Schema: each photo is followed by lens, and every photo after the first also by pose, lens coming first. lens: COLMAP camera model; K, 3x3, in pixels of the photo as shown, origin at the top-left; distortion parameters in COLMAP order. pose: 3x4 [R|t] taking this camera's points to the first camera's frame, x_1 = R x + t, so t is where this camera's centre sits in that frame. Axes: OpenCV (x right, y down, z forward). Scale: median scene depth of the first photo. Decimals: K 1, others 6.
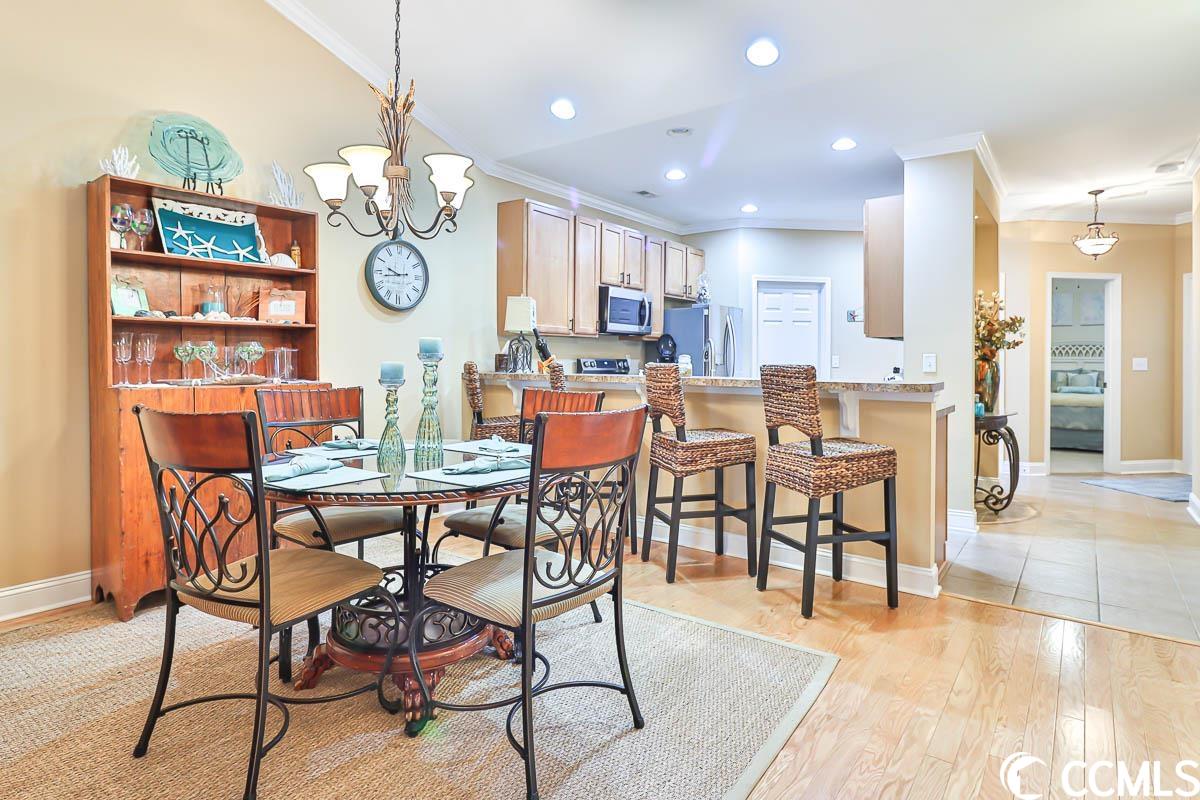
lens RADIAL K [[648.5, 0, 595.6], [0, 648.5, 368.9], [0, 0, 1]] dist [0.002414, -0.000318]
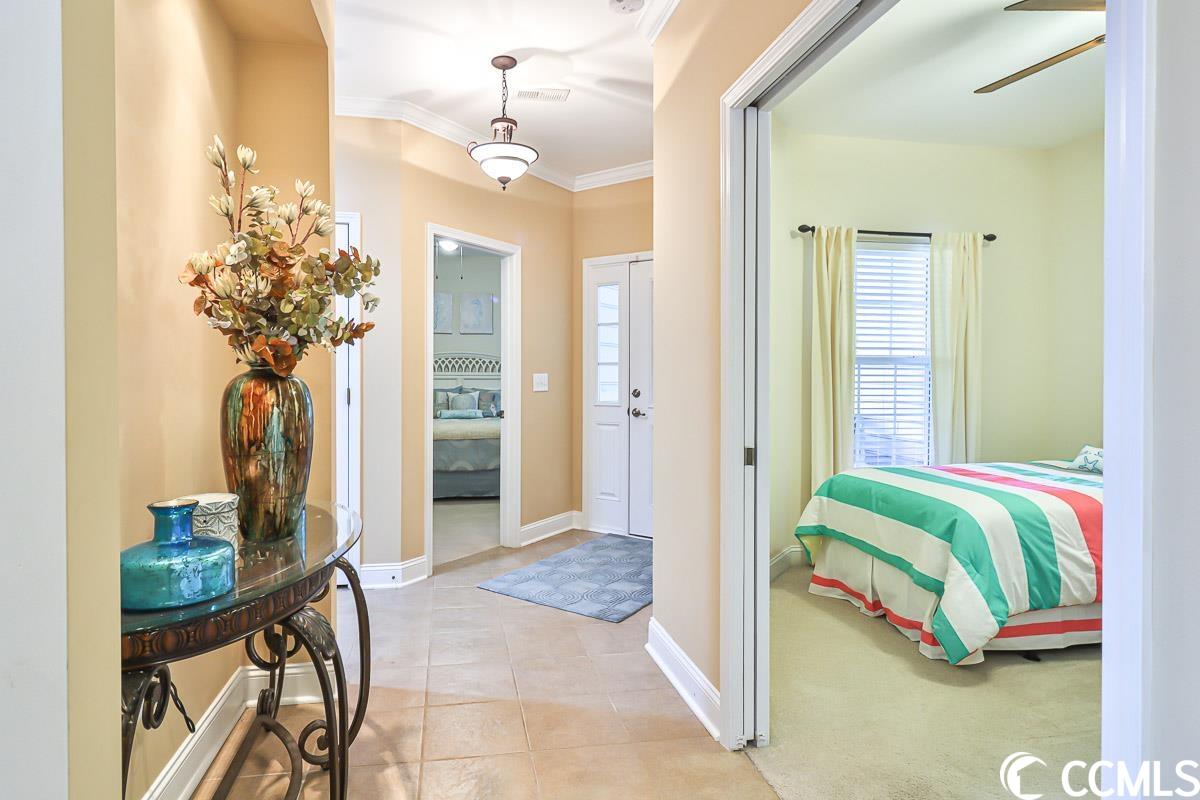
lens RADIAL K [[648.5, 0, 595.6], [0, 648.5, 368.9], [0, 0, 1]] dist [0.002414, -0.000318]
pose [[0.647591, 0.008554, 0.761940, 0.349235], [0.009740, 0.999762, -0.019502, -0.007545], [-0.761926, 0.020051, 0.647354, 0.507661]]
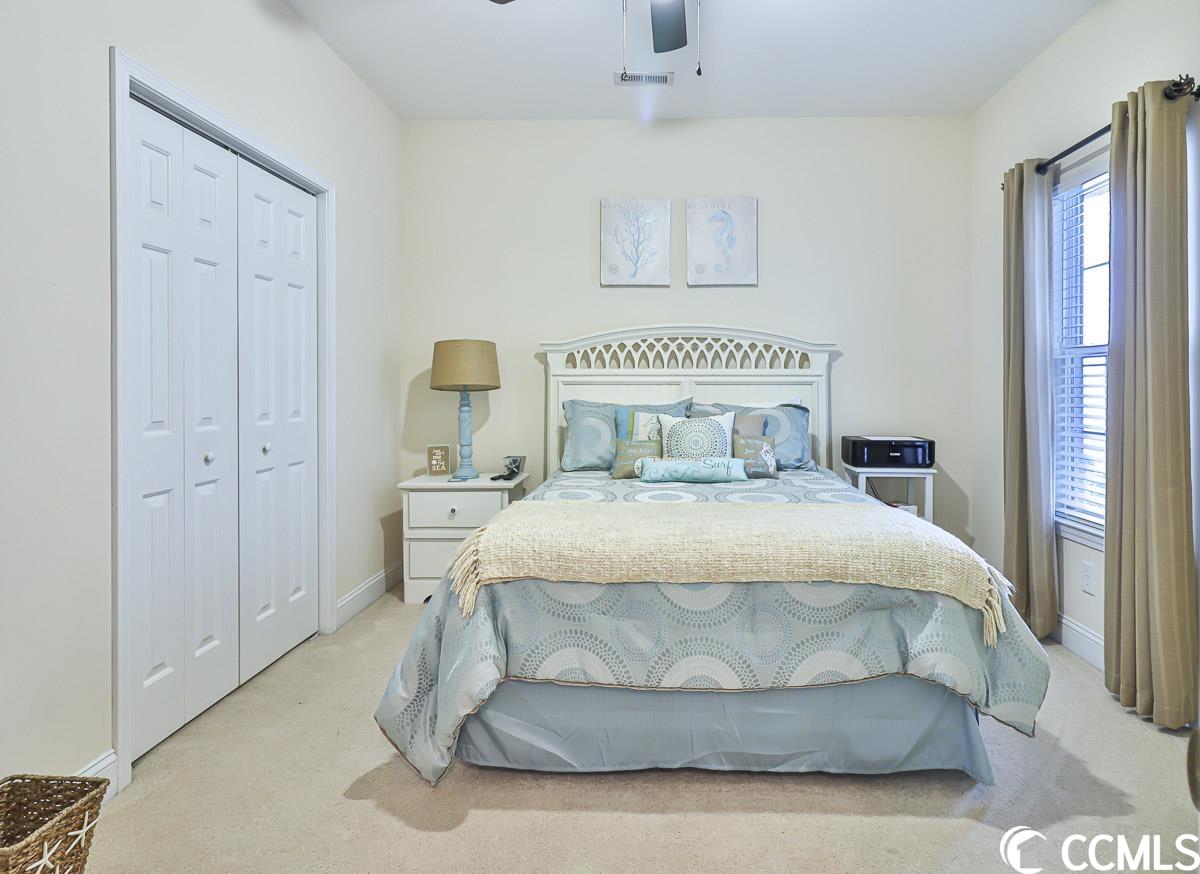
lens RADIAL K [[678.6, 0, 600.0], [0, 678.6, 437.0], [0, 0, 1]] dist [0.001918, 0.000063]
pose [[0.854065, -0.043563, 0.518338, 0.738469], [0.010520, 0.997730, 0.066519, -0.008441], [-0.520059, -0.051358, 0.852585, 1.022065]]
